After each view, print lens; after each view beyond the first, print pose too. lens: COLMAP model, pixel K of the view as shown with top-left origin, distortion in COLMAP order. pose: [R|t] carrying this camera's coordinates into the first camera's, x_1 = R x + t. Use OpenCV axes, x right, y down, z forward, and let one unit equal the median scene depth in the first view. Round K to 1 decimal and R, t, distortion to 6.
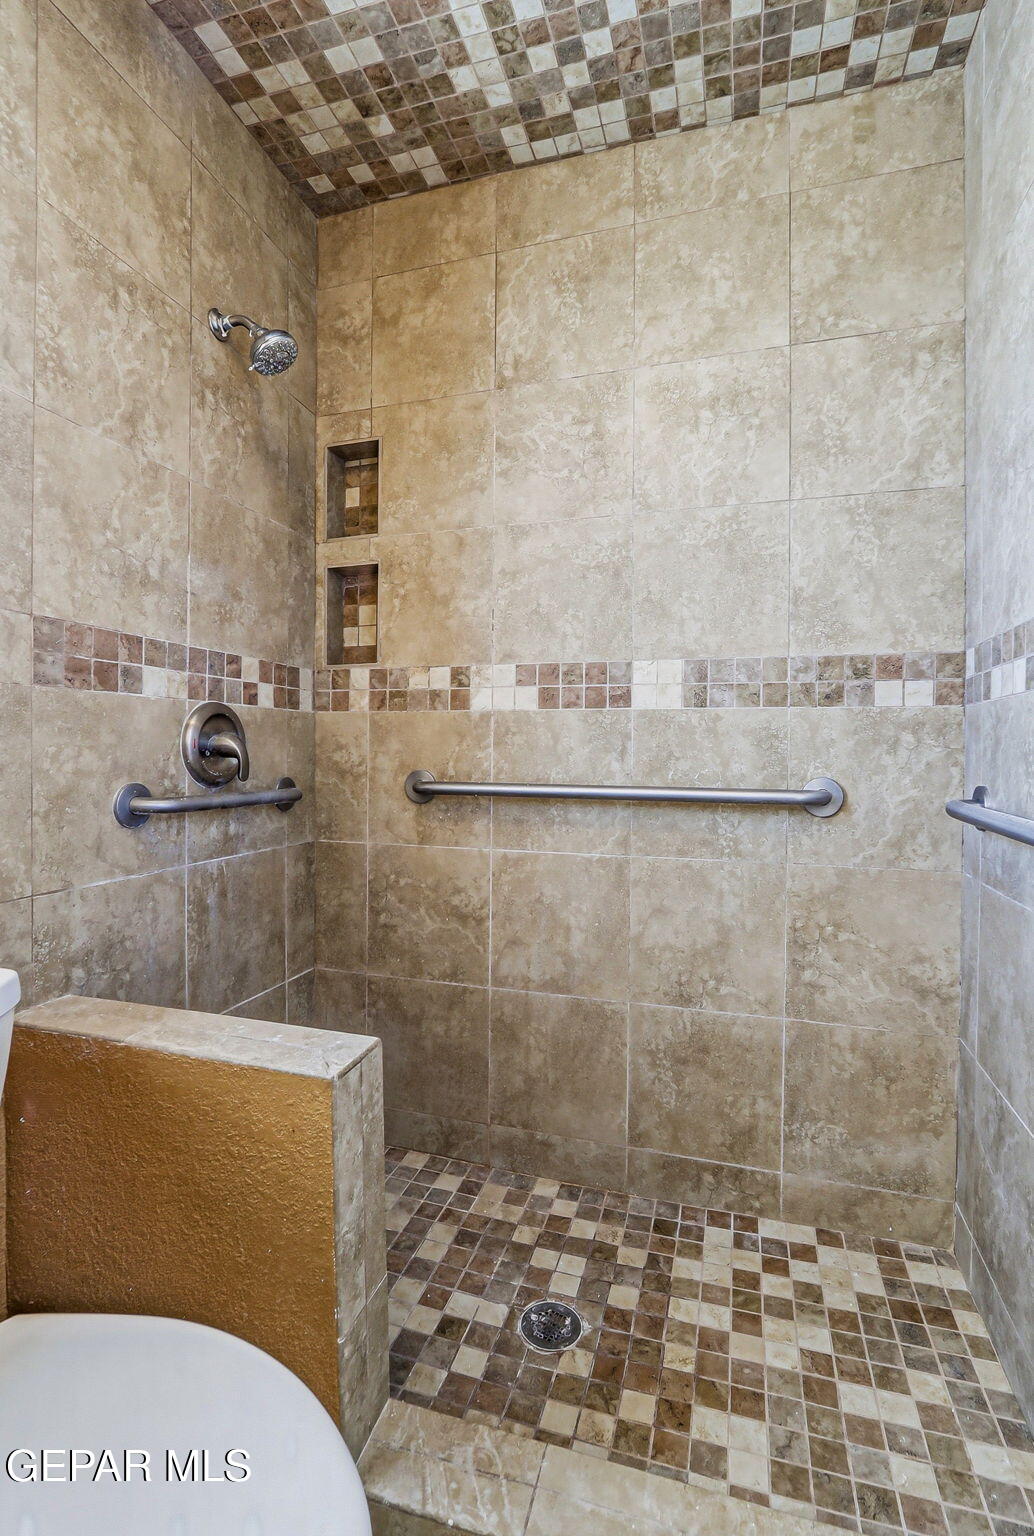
lens RADIAL K [[728.5, 0, 519.5], [0, 728.5, 759.8], [0, 0, 1]] dist [-0.000036, 0.000120]
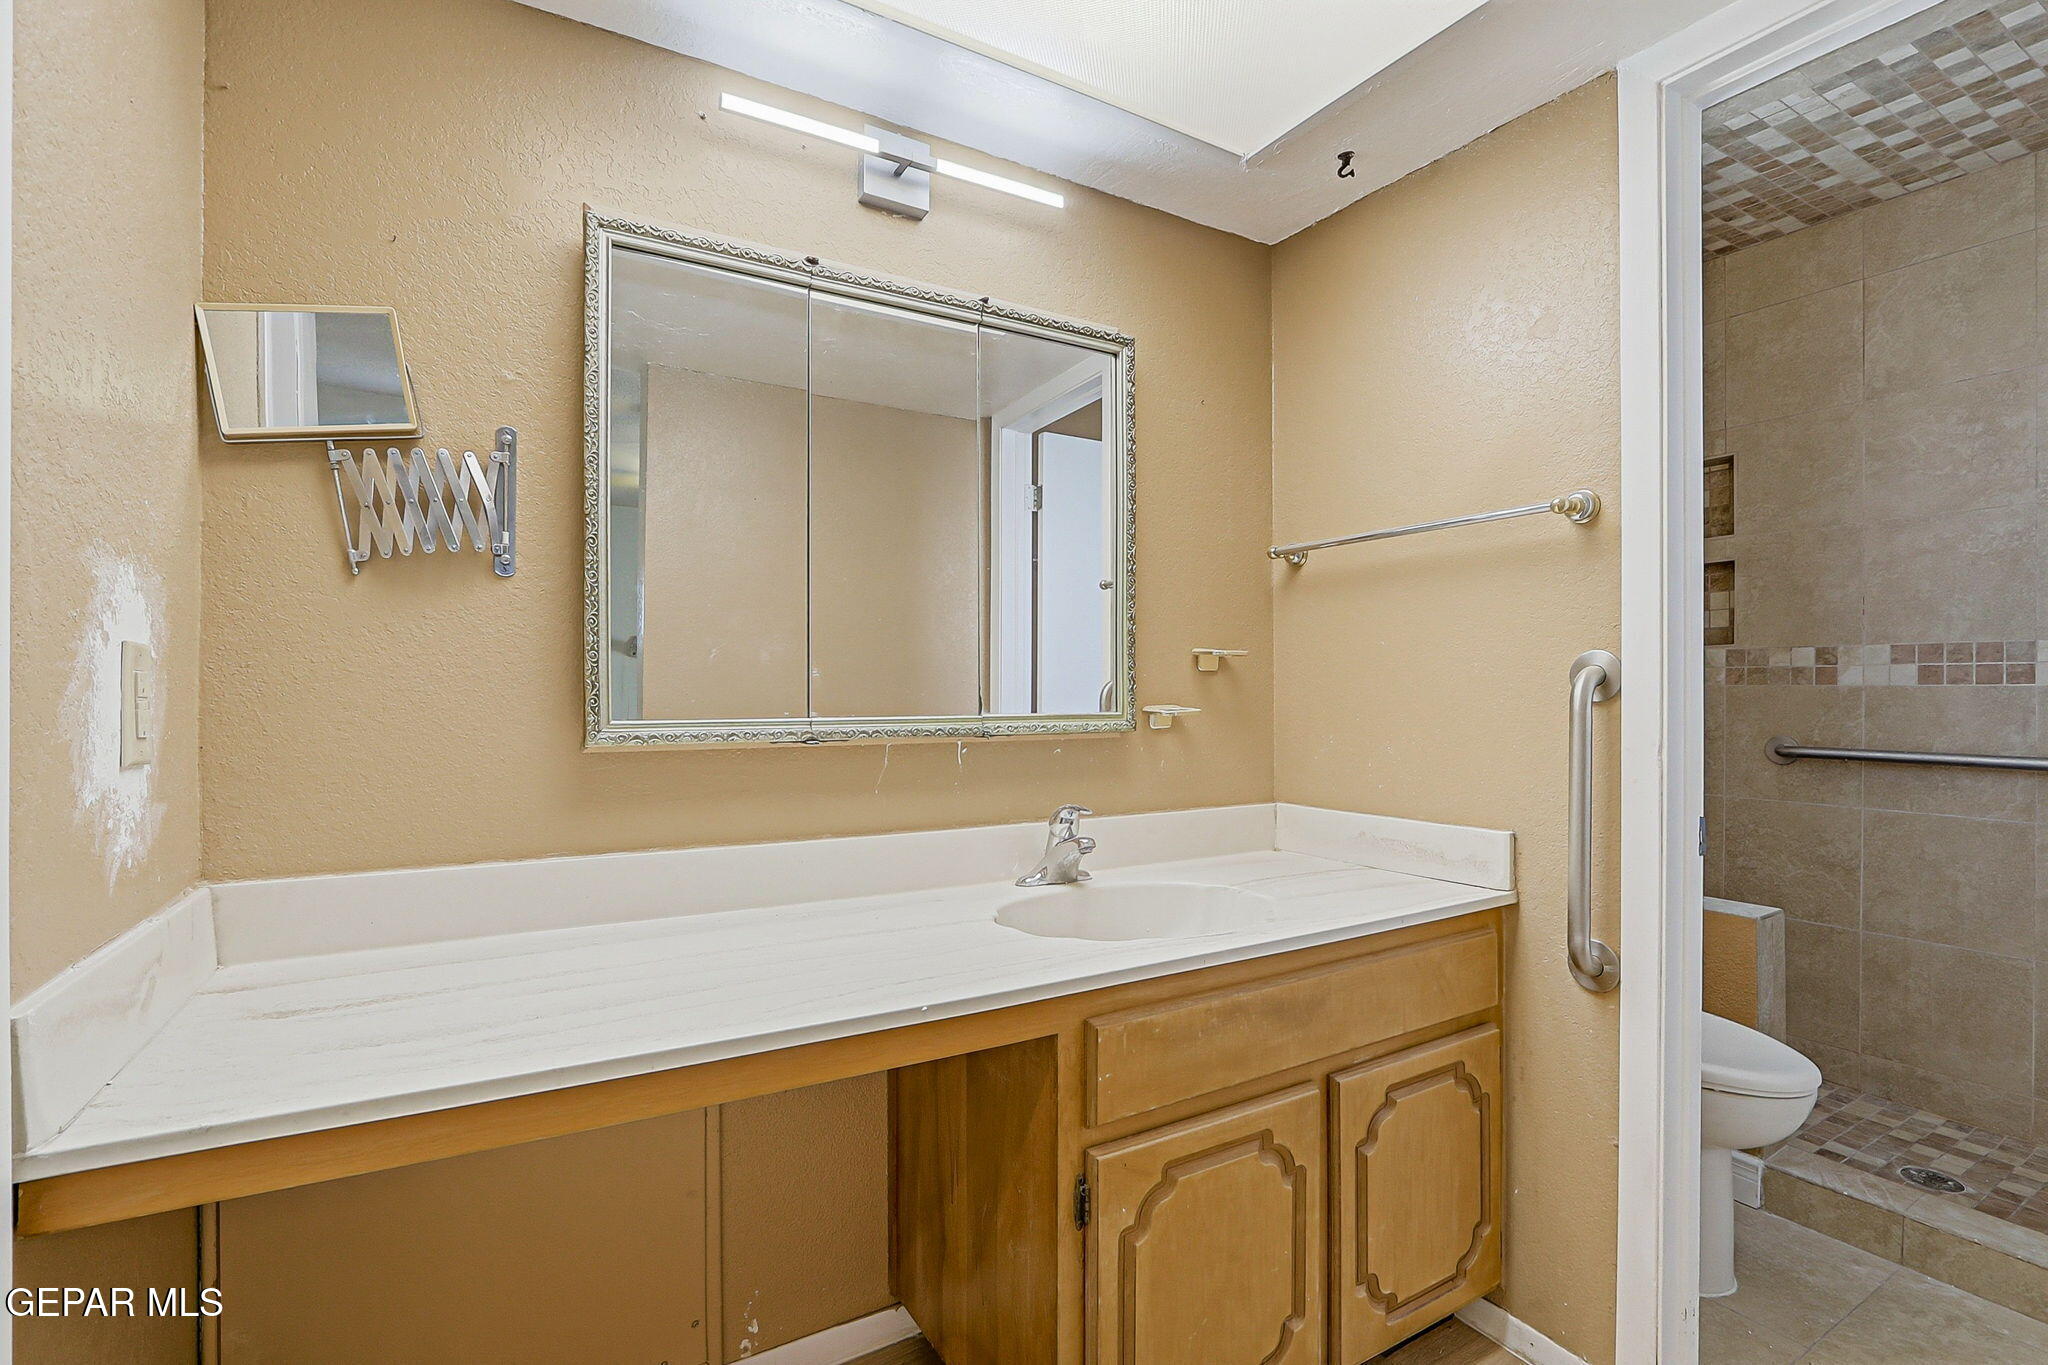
lens RADIAL K [[950.2, 0, 1028.6], [0, 950.2, 688.1], [0, 0, 1]] dist [-0.018804, 0.004928]
pose [[0.740918, -0.004463, -0.671581, -0.018753], [-0.007838, 0.999852, -0.015292, -0.031298], [0.671550, 0.016594, 0.740774, -0.969840]]
